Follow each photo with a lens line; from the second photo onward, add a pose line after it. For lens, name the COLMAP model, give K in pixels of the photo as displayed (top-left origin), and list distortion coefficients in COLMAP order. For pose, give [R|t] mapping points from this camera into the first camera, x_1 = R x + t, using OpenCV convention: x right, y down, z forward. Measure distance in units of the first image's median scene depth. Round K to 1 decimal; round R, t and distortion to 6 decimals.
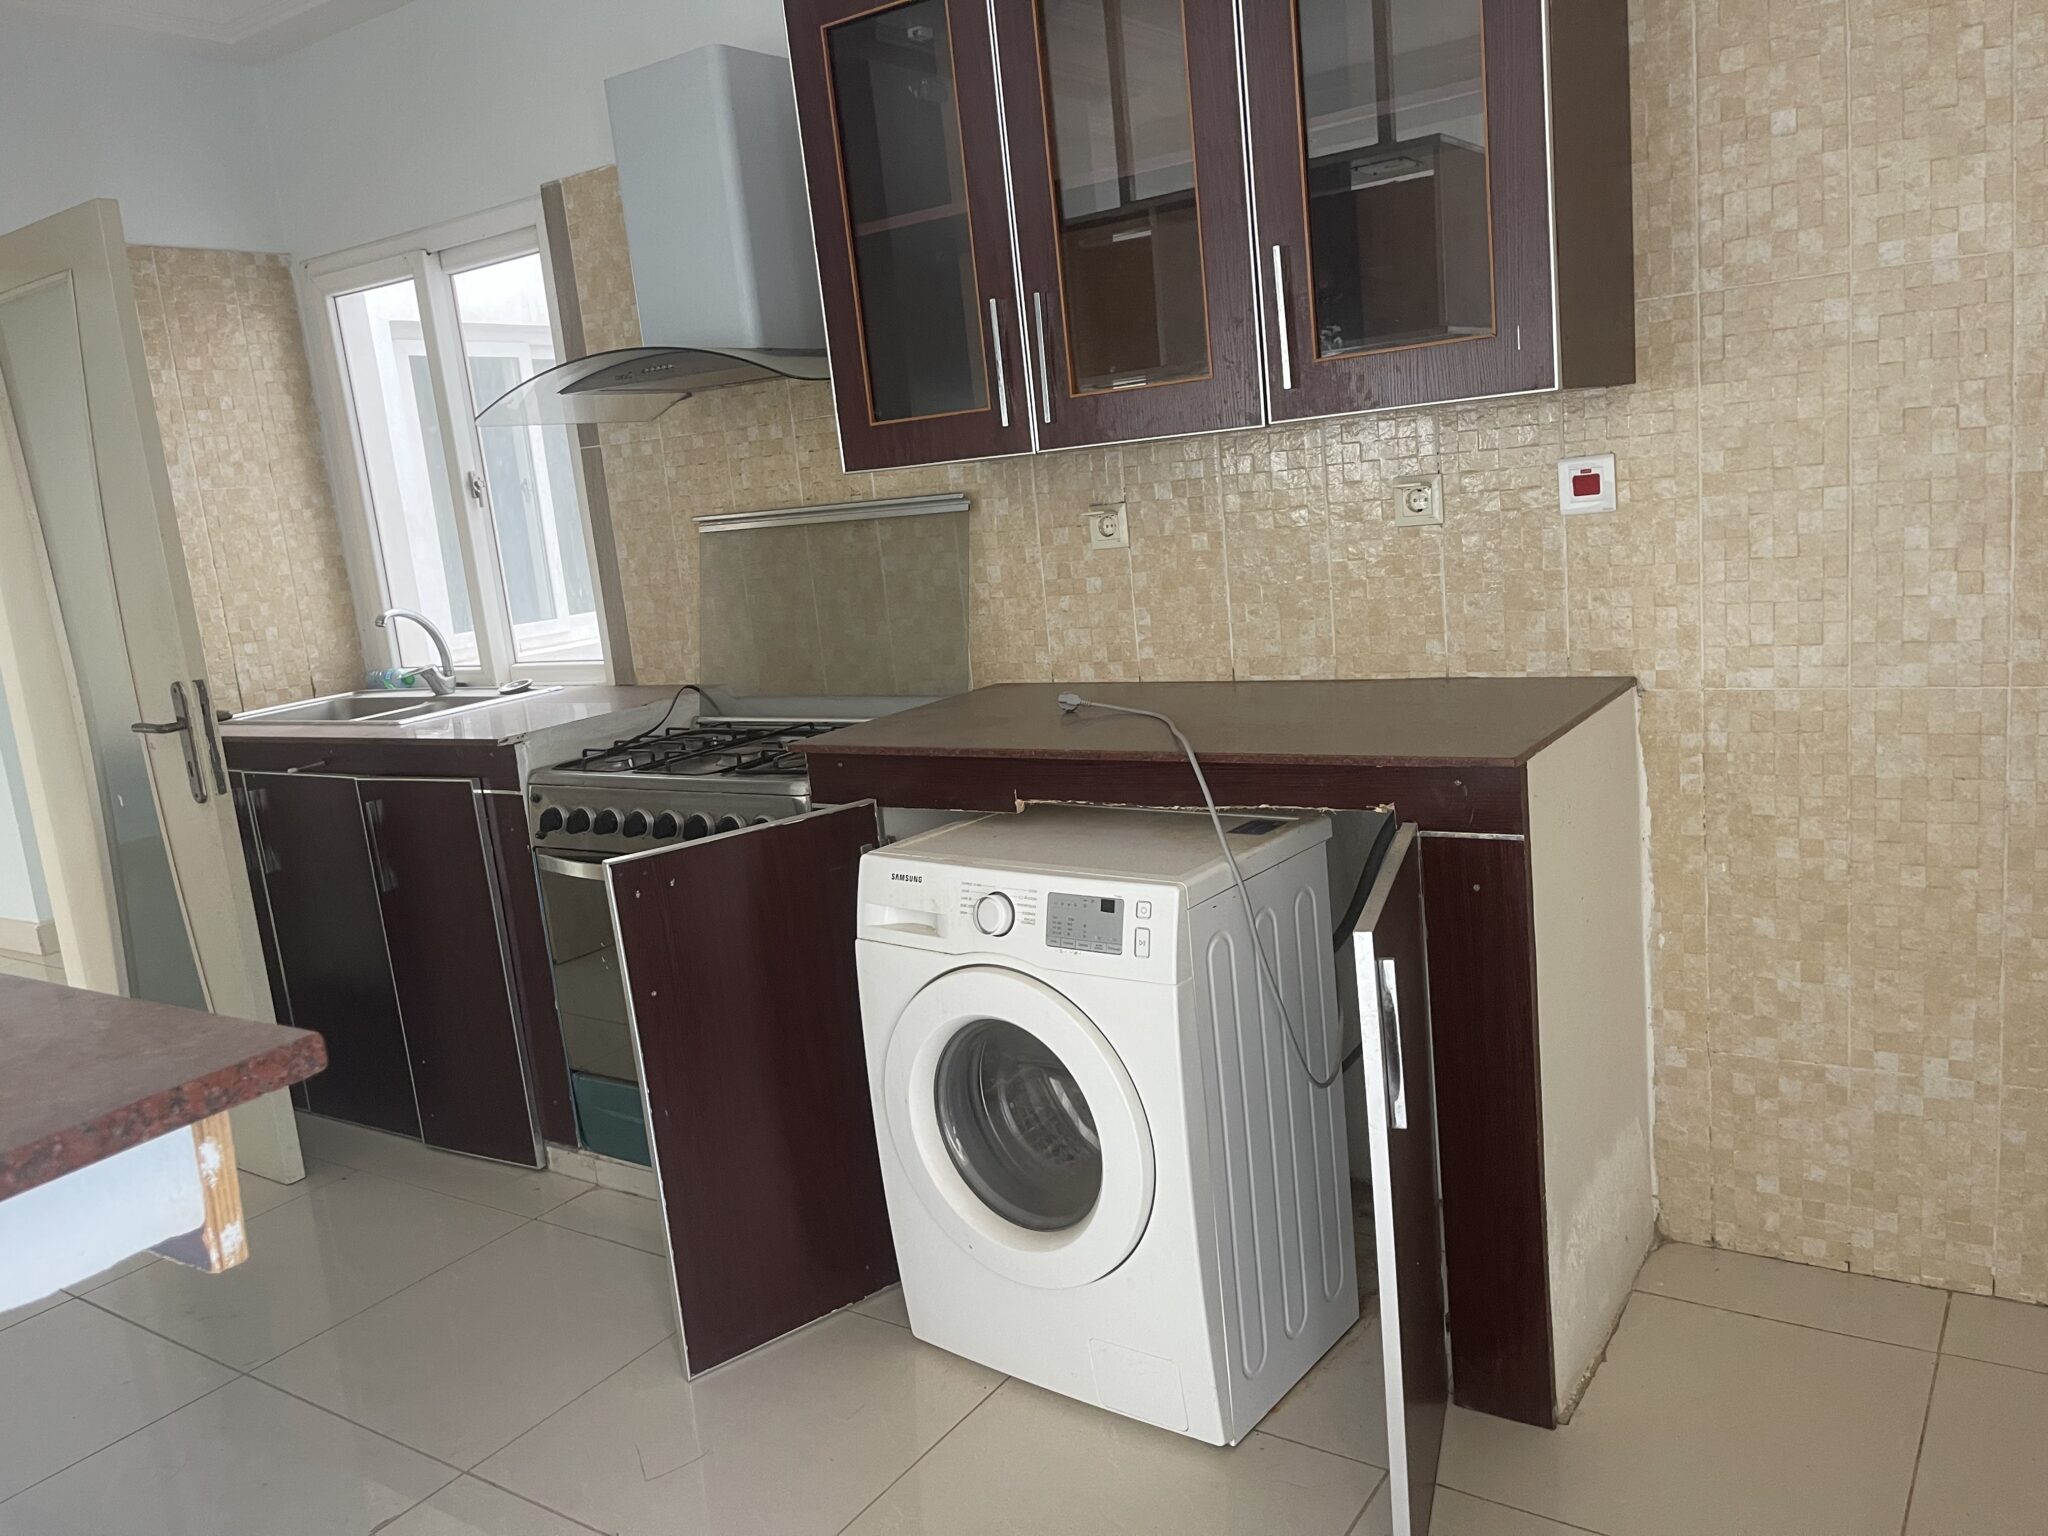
lens RADIAL K [[1539.0, 0, 1032.9], [0, 1539.0, 777.0], [0, 0, 1]] dist [0.089526, -0.137058]
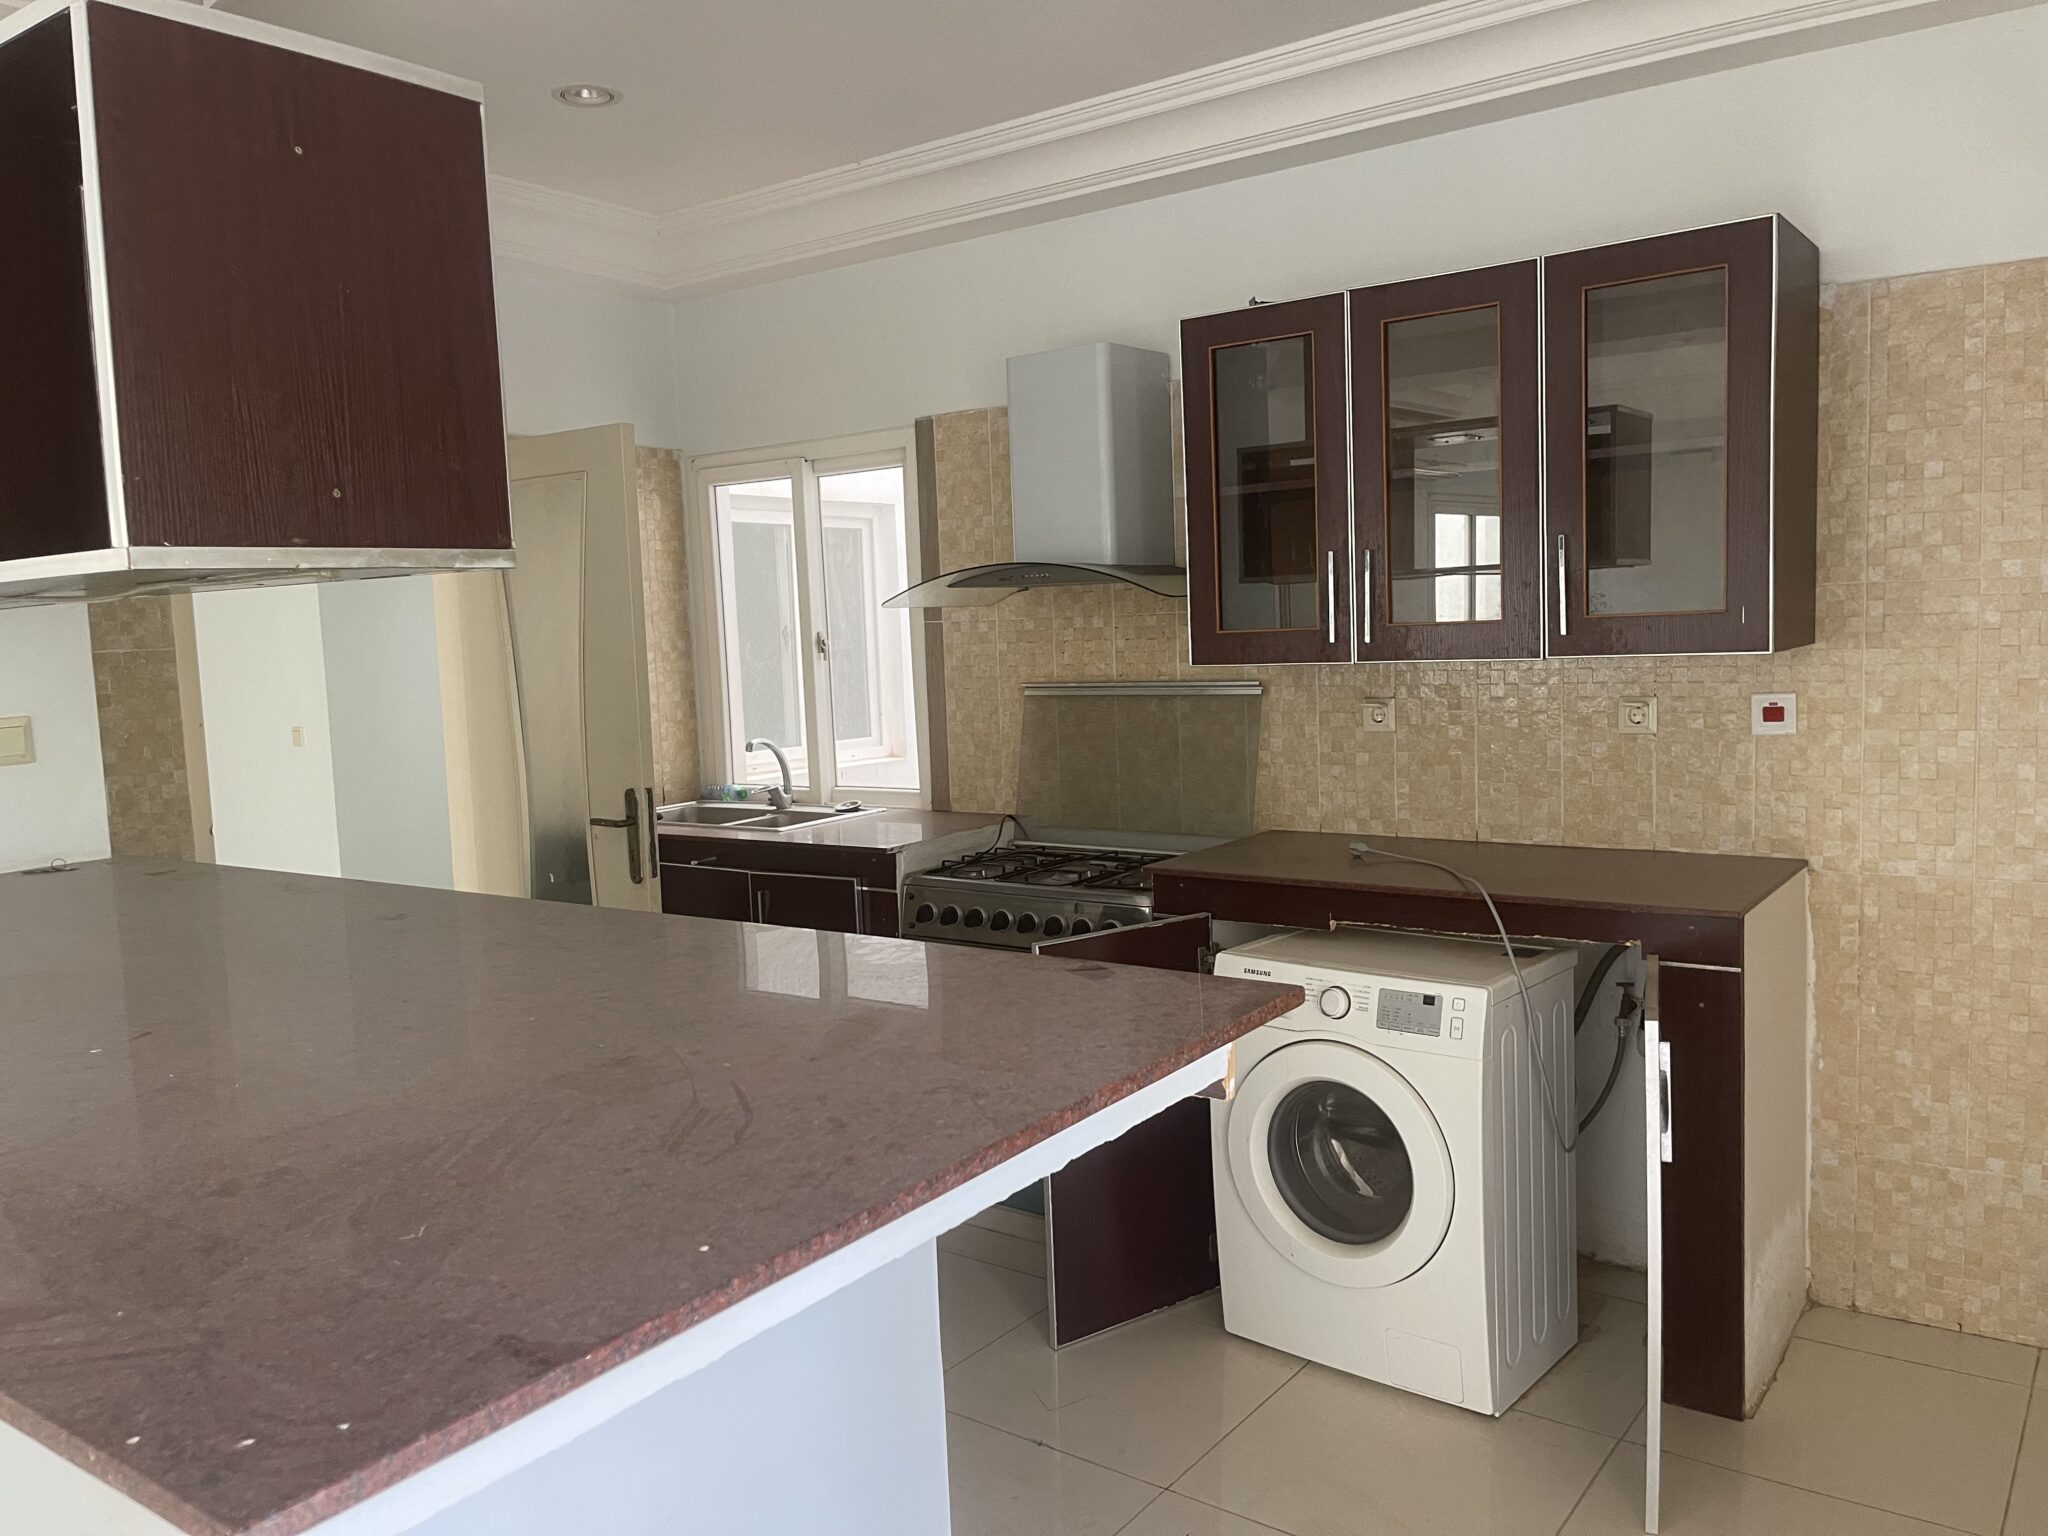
lens RADIAL K [[1539.0, 0, 1032.9], [0, 1539.0, 777.0], [0, 0, 1]] dist [0.089526, -0.137058]
pose [[0.997373, 0.063874, -0.034156, -0.227763], [-0.066652, 0.993926, -0.087567, 0.025409], [0.028355, 0.089614, 0.995573, -0.343377]]
